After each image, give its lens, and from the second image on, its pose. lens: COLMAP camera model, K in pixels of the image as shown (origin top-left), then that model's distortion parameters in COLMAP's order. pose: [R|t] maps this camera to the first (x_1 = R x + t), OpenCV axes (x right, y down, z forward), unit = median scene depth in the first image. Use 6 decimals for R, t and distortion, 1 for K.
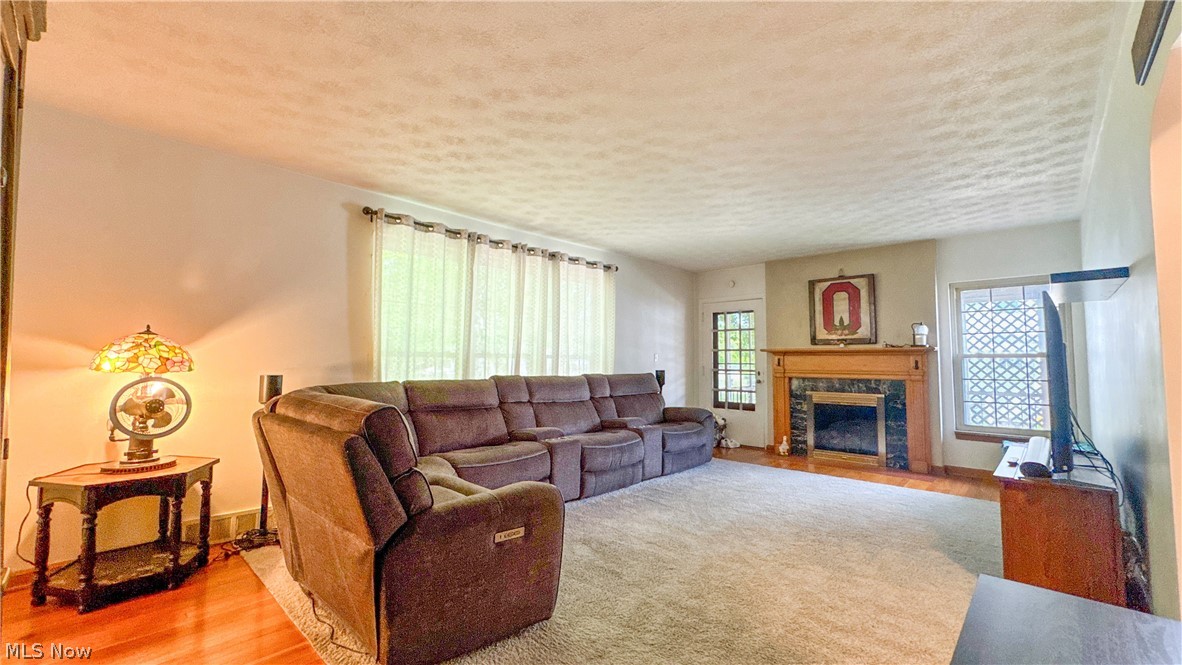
lens RADIAL K [[476.0, 0, 587.1], [0, 476.0, 336.6], [0, 0, 1]] dist [0.000271, -0.000702]
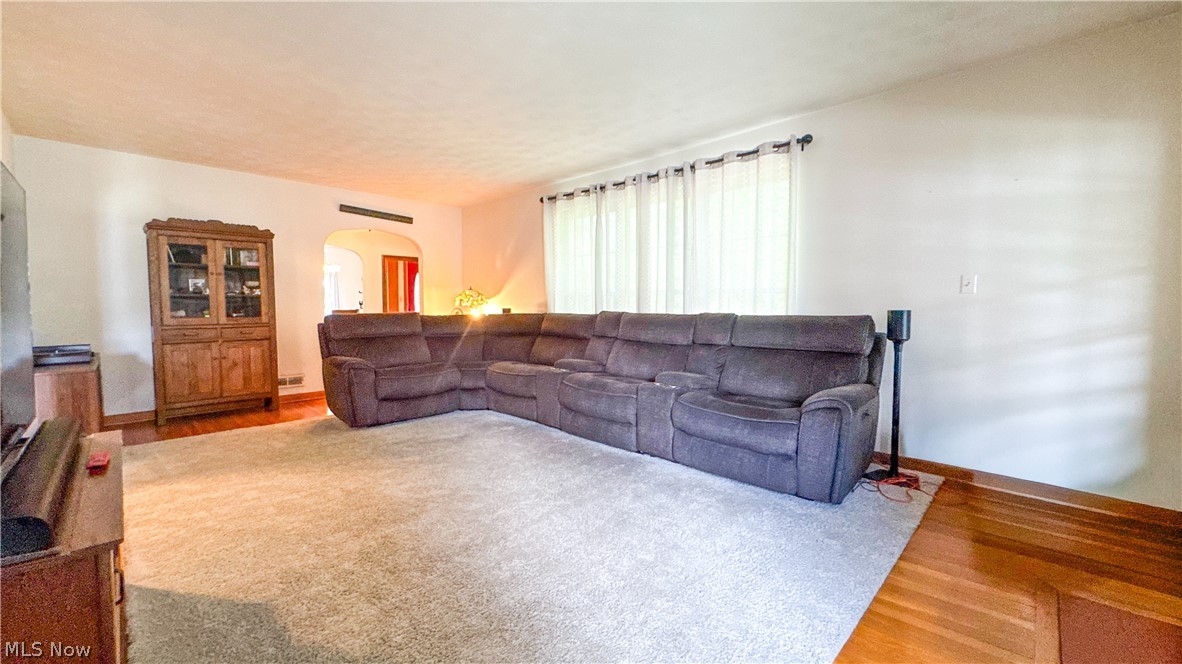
lens RADIAL K [[476.0, 0, 586.5], [0, 476.0, 327.1], [0, 0, 1]] dist [0.000271, -0.000702]
pose [[-0.020752, 0.046852, -0.998686, 0.837732], [0.056447, 0.997363, 0.045617, 0.061633], [0.998190, -0.055426, -0.023342, 0.902320]]
